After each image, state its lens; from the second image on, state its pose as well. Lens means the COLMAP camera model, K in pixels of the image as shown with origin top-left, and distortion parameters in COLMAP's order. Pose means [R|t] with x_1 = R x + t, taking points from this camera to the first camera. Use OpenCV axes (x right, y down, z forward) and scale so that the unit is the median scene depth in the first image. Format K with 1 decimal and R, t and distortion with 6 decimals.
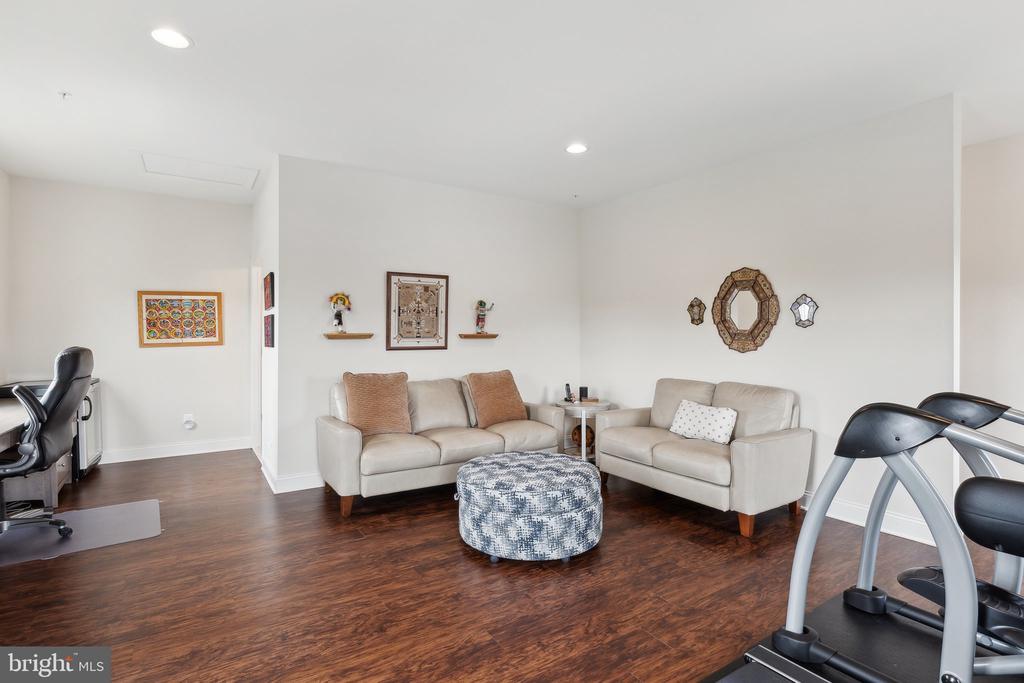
lens RADIAL K [[497.6, 0, 511.9], [0, 497.6, 337.3], [0, 0, 1]] dist [-0.000610, -0.000016]
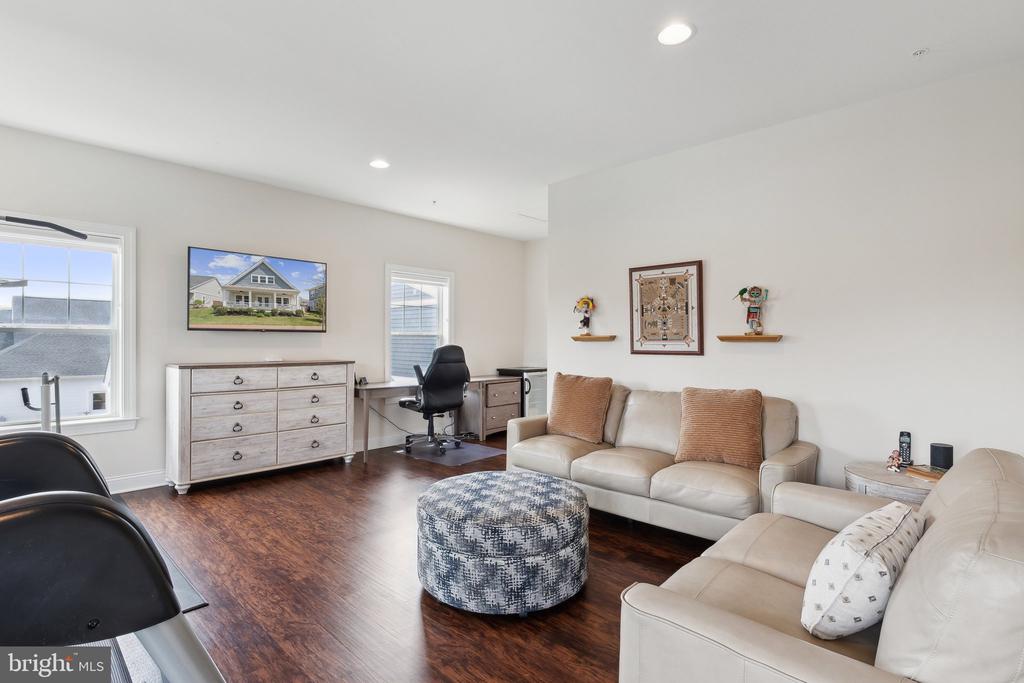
lens RADIAL K [[497.6, 0, 511.3], [0, 497.6, 341.1], [0, 0, 1]] dist [-0.000610, -0.000016]
pose [[0.223390, 0.000701, -0.974729, 0.582794], [-0.003721, 0.999993, -0.000133, 0.003271], [0.974722, 0.003656, 0.223391, 0.562084]]
